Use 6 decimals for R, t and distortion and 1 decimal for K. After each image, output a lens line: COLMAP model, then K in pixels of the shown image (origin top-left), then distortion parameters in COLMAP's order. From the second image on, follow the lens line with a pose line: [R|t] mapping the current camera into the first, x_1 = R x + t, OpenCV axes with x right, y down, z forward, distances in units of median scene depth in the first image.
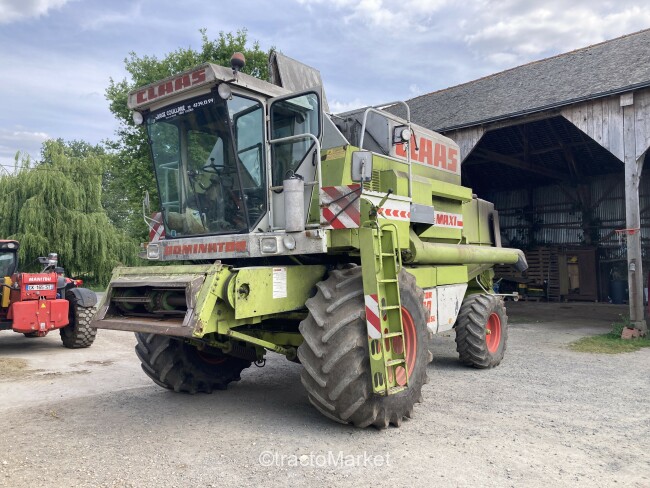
lens RADIAL K [[545.4, 0, 325.0], [0, 545.4, 244.0], [0, 0, 1]] dist [0.012007, -0.005327]
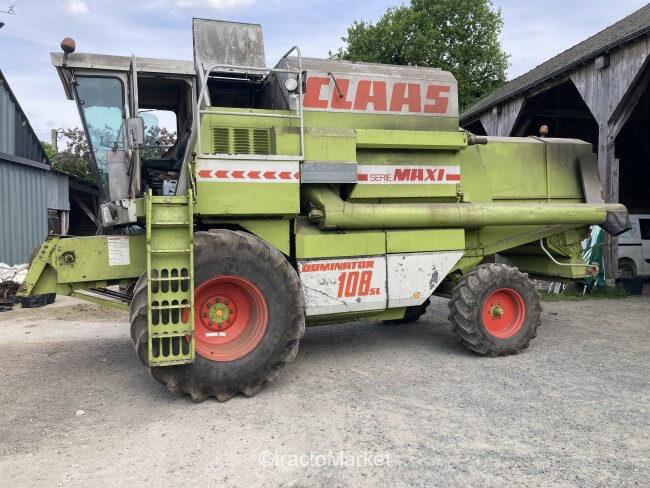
lens RADIAL K [[545.4, 0, 325.0], [0, 545.4, 244.0], [0, 0, 1]] dist [0.012007, -0.005327]
pose [[0.840629, 0.008100, -0.541551, 0.685037], [0.034067, 0.997117, 0.067796, -0.000175], [0.540539, -0.075440, 0.837930, 0.270165]]
